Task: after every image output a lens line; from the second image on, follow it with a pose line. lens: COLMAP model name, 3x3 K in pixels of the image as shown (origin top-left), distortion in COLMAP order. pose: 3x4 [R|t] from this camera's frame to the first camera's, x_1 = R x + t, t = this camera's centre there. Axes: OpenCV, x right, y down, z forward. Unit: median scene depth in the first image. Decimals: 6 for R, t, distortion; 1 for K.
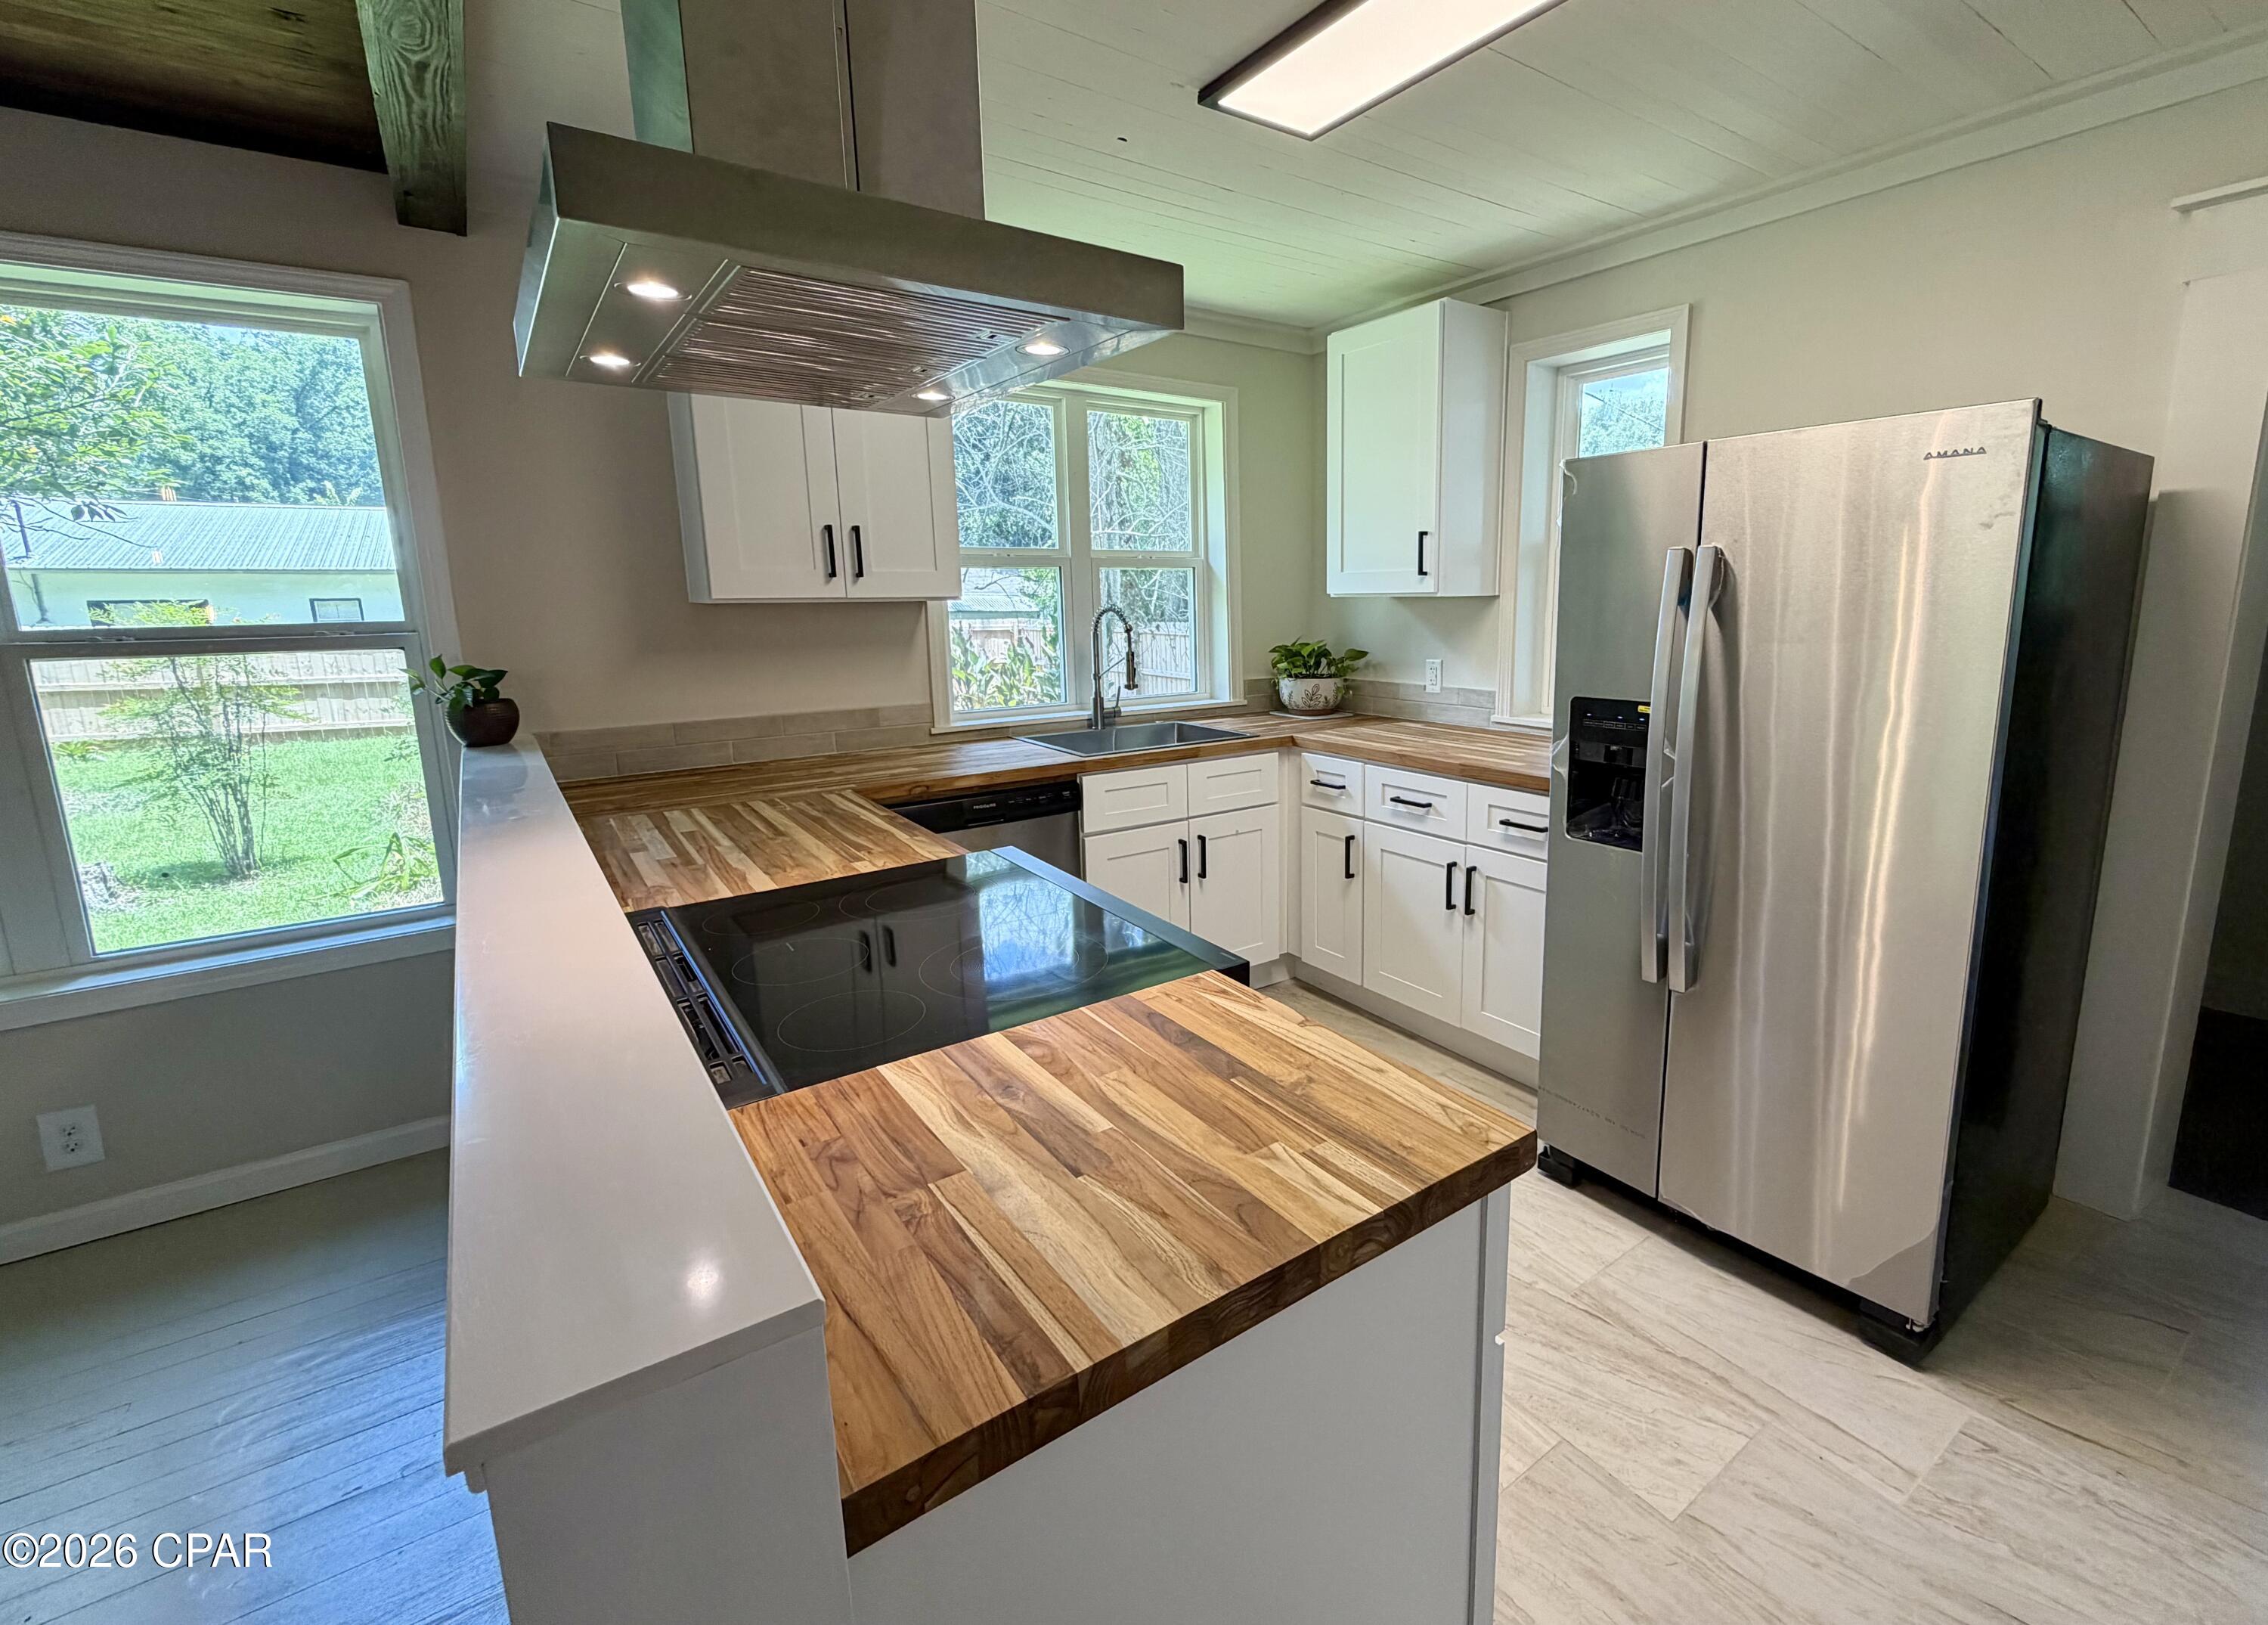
lens RADIAL K [[1000.7, 0, 1240.3], [0, 1000.7, 780.0], [0, 0, 1]] dist [-0.001724, 0.000829]
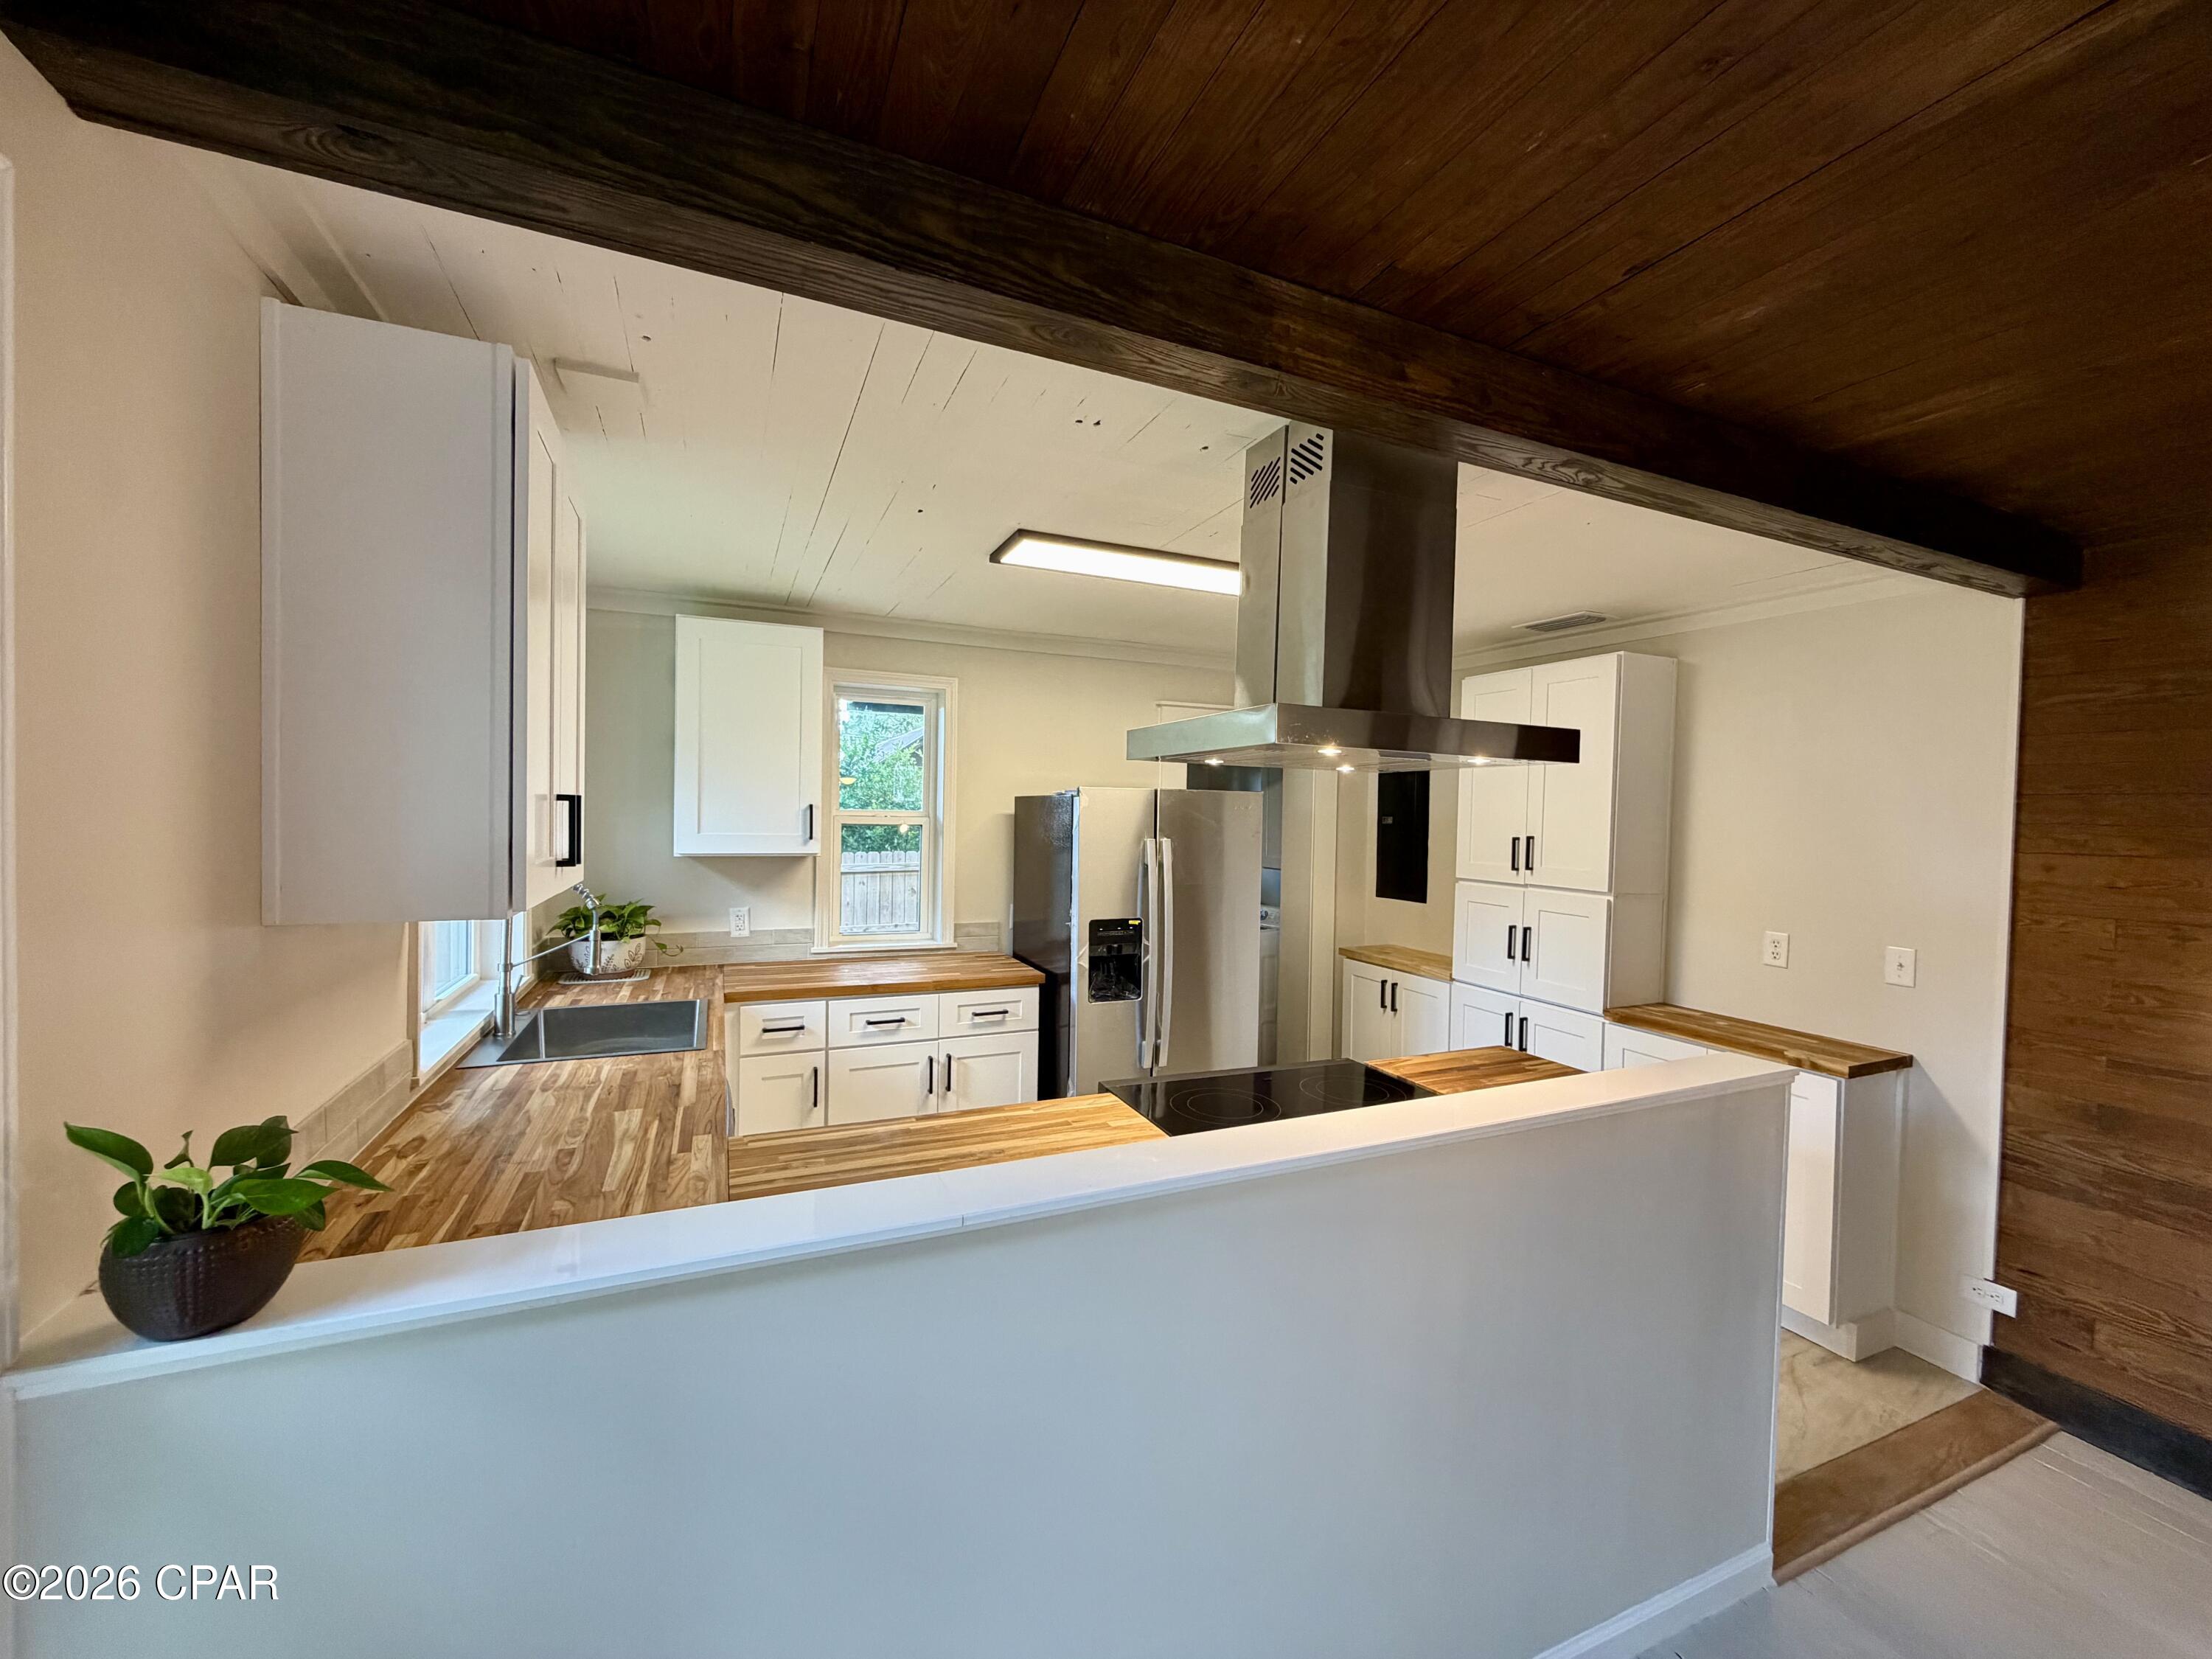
lens RADIAL K [[885.3, 0, 1096.4], [0, 885.3, 829.3], [0, 0, 1]] dist [0.000173, -0.001076]
pose [[0.237958, -0.003447, 0.971269, -0.936521], [0.157059, 0.986970, -0.034976, -0.149842], [-0.958493, 0.160870, 0.235399, 0.493662]]
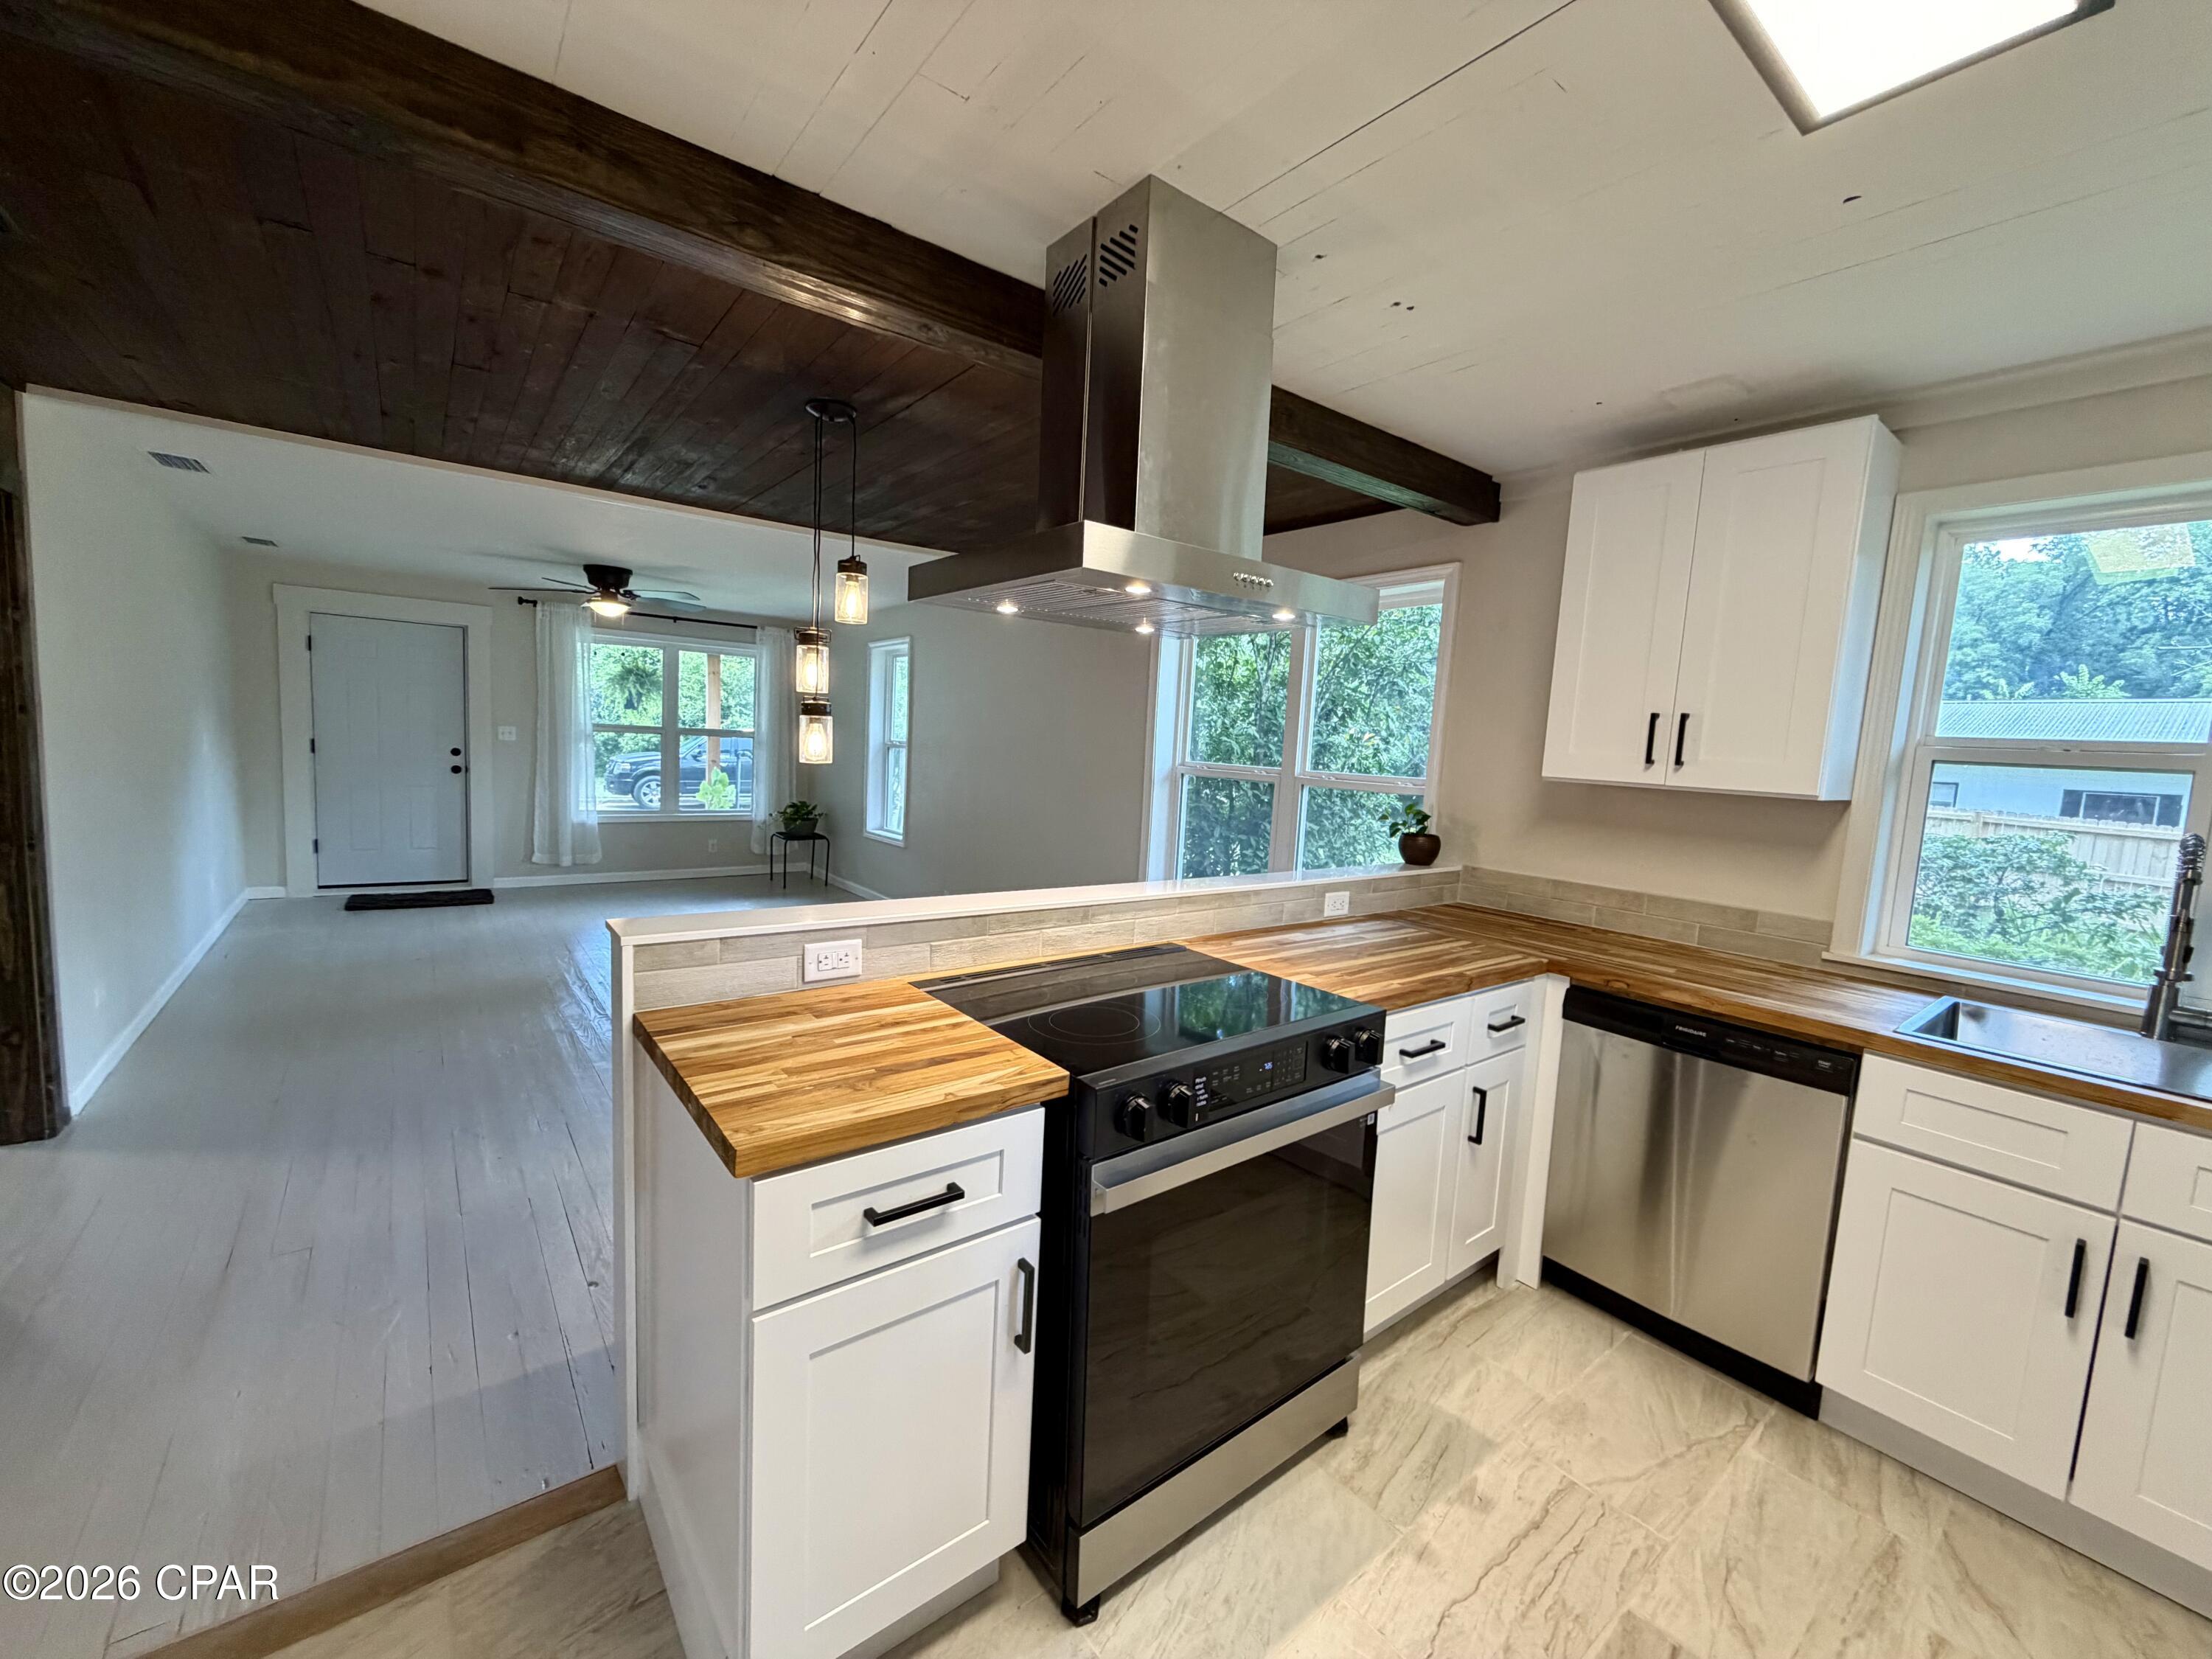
lens RADIAL K [[885.3, 0, 1100.2], [0, 885.3, 829.4], [0, 0, 1]] dist [0.000173, -0.001076]
pose [[0.012891, 0.115589, -0.993213, 0.484715], [-0.237103, 0.965320, 0.109265, -0.106442], [0.971399, 0.234085, 0.039851, 0.446667]]
